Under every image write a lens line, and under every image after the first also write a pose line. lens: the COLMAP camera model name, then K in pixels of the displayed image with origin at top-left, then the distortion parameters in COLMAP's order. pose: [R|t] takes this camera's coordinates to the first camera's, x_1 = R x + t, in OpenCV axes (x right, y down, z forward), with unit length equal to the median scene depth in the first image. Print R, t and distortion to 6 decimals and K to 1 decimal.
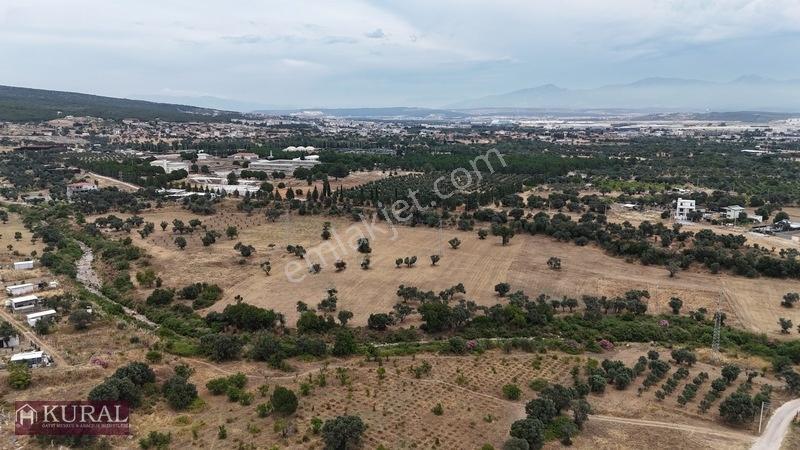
lens RADIAL K [[591.4, 0, 400.8], [0, 591.4, 224.9], [0, 0, 1]] dist [0.065609, -0.062172]
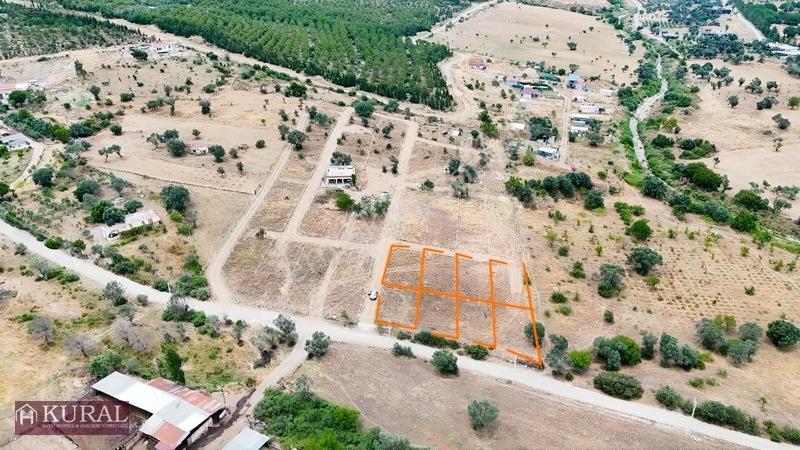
lens RADIAL K [[591.4, 0, 402.8], [0, 591.4, 229.0], [0, 0, 1]] dist [0.065609, -0.062172]
pose [[0.484967, 0.395734, -0.779873, 0.311352], [-0.158653, 0.916774, 0.366544, -0.067746], [0.860021, -0.054032, 0.507390, -0.102720]]
